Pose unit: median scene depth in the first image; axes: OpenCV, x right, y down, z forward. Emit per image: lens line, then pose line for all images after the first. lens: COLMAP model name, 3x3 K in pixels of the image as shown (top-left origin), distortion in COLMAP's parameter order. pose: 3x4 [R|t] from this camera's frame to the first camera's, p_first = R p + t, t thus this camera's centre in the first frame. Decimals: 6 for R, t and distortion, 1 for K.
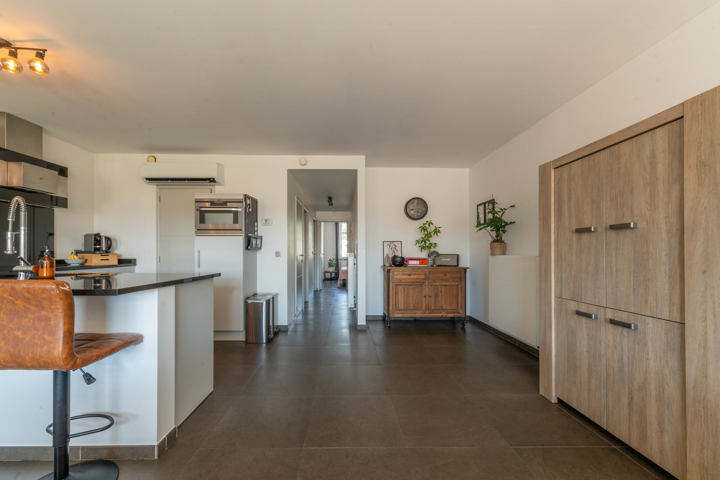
lens RADIAL K [[287.0, 0, 344.7], [0, 287.0, 250.3], [0, 0, 1]] dist [0.000864, 0.000063]
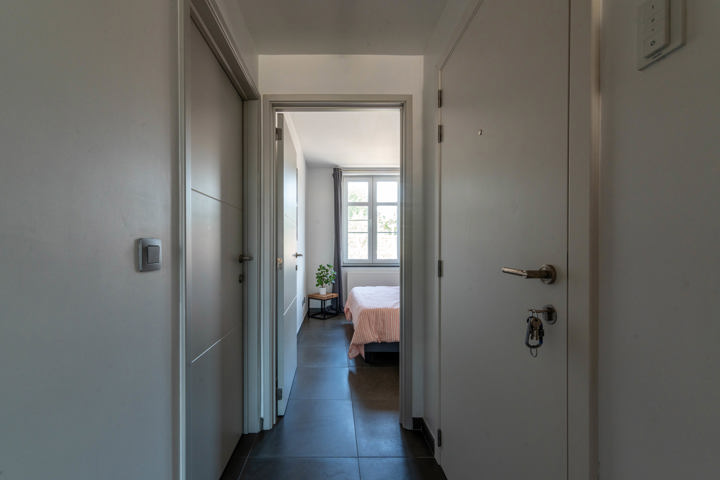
lens RADIAL K [[287.0, 0, 344.7], [0, 287.0, 250.3], [0, 0, 1]] dist [0.000864, 0.000063]
pose [[0.999572, -0.005557, 0.028715, -0.070389], [0.005253, 0.999930, 0.010633, 0.011248], [-0.028773, -0.010478, 0.999531, 1.451770]]
